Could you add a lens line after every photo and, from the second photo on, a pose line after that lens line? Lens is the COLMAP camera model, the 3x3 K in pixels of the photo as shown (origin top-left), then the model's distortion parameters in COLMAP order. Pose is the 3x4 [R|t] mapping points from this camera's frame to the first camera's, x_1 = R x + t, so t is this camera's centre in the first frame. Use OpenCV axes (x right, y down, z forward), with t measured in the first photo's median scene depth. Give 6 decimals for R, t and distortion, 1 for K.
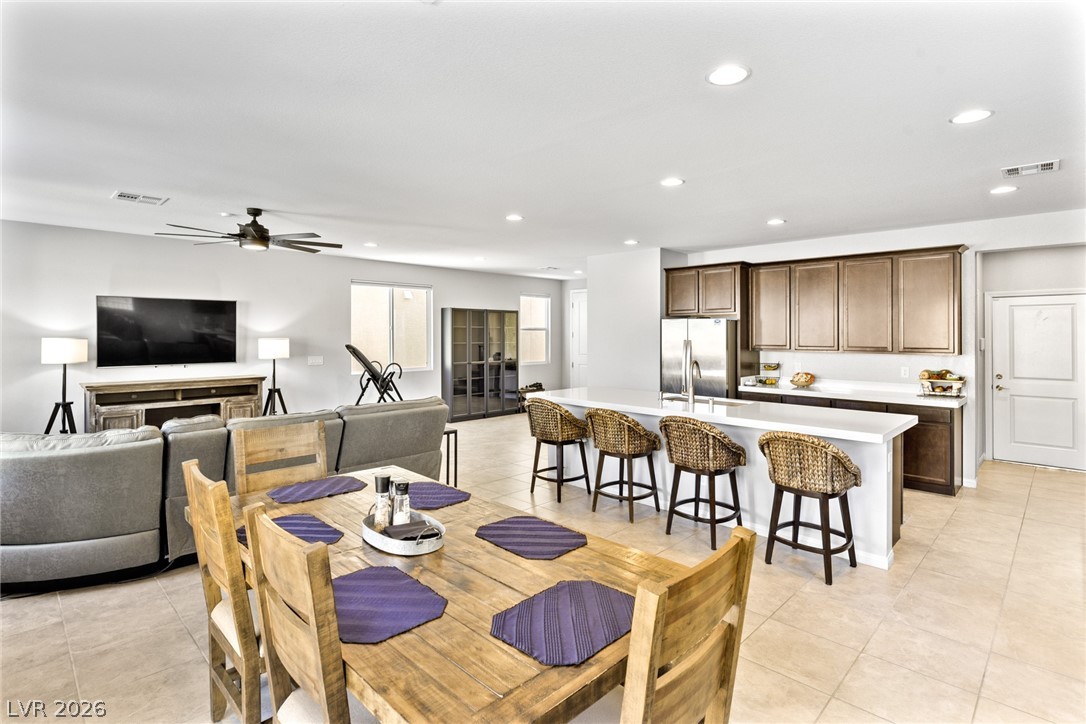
lens RADIAL K [[532.7, 0, 544.3], [0, 532.7, 339.1], [0, 0, 1]] dist [0.001517, 0.000293]
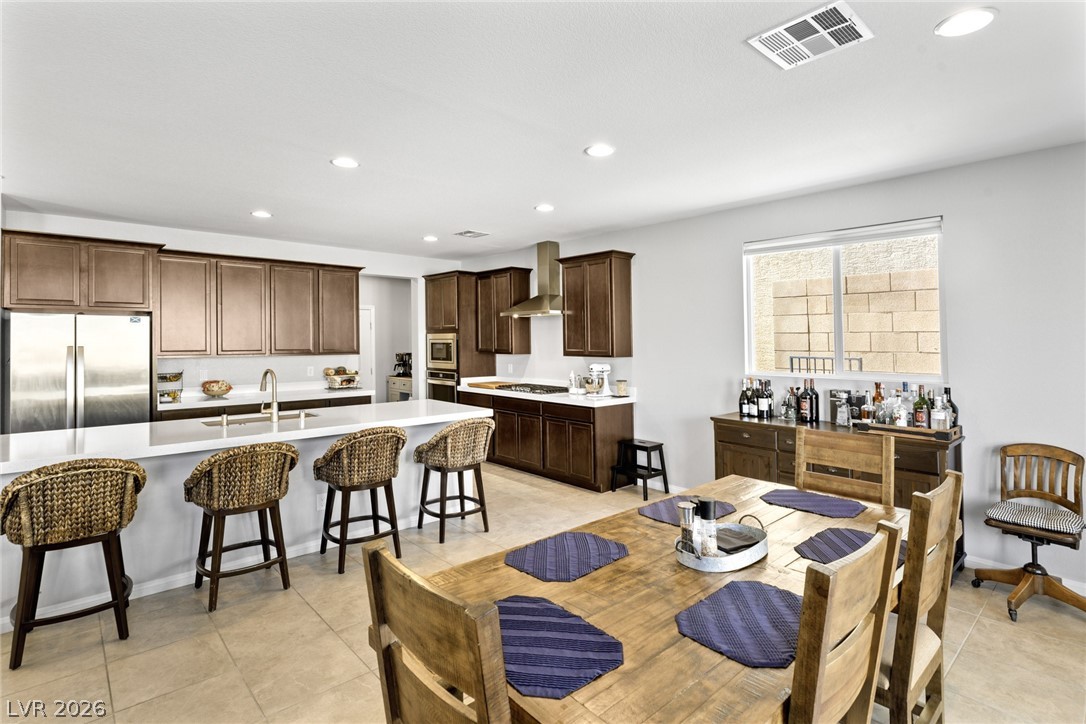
lens RADIAL K [[533.8, 0, 557.7], [0, 533.8, 323.1], [0, 0, 1]] dist [0.001264, 0.000531]
pose [[0.060993, 0.028961, 0.997718, -0.391424], [0.008454, 0.999528, -0.029530, -0.002022], [-0.998102, 0.010236, 0.060719, 0.389638]]
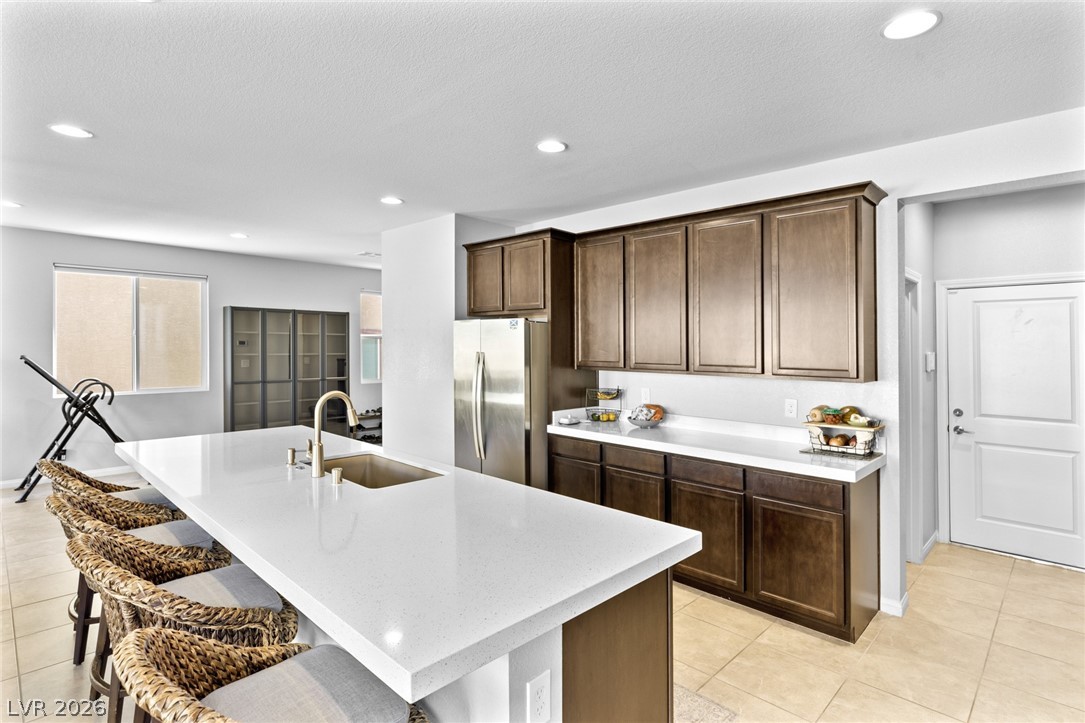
lens RADIAL K [[544.8, 0, 543.2], [0, 544.8, 342.7], [0, 0, 1]] dist [-0.000210, 0.000052]
pose [[0.999976, 0.006891, 0.000527, 0.376896], [-0.006883, 0.999877, -0.014126, -0.000682], [-0.000624, 0.014122, 0.999900, 0.369096]]
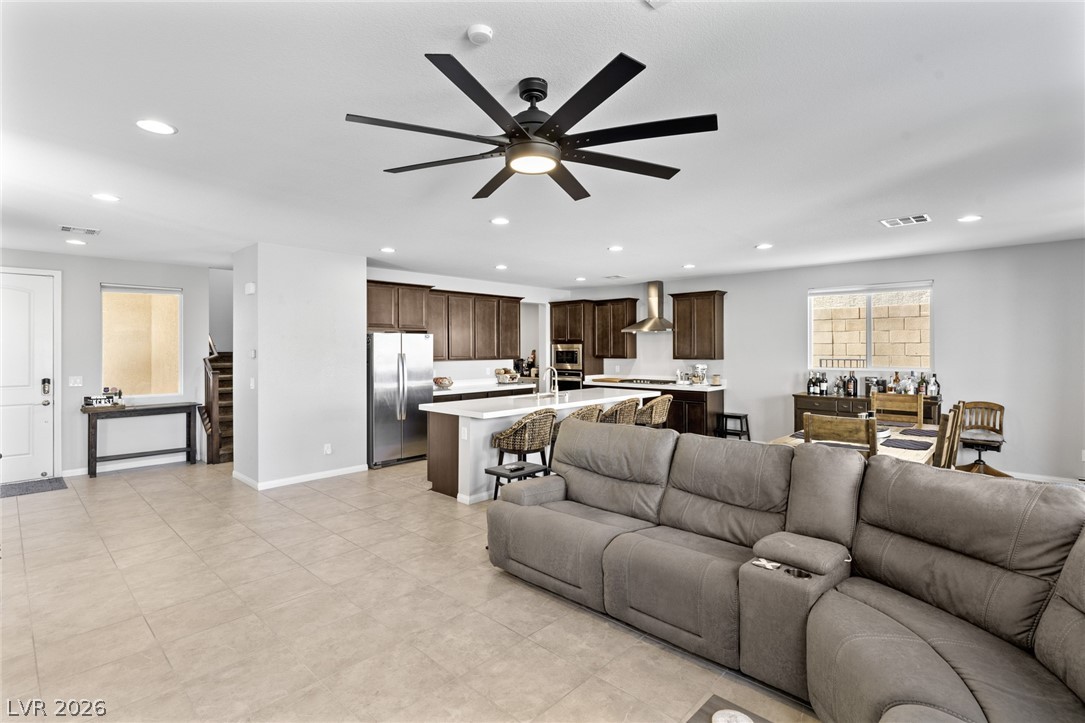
lens RADIAL K [[513.4, 0, 546.5], [0, 513.4, 347.3], [0, 0, 1]] dist [-0.002245, -0.000514]
pose [[-0.010451, -0.000159, 0.999945, -0.807458], [0.011621, 0.999932, 0.000280, -0.007661], [-0.999878, 0.011623, -0.010448, 0.794599]]
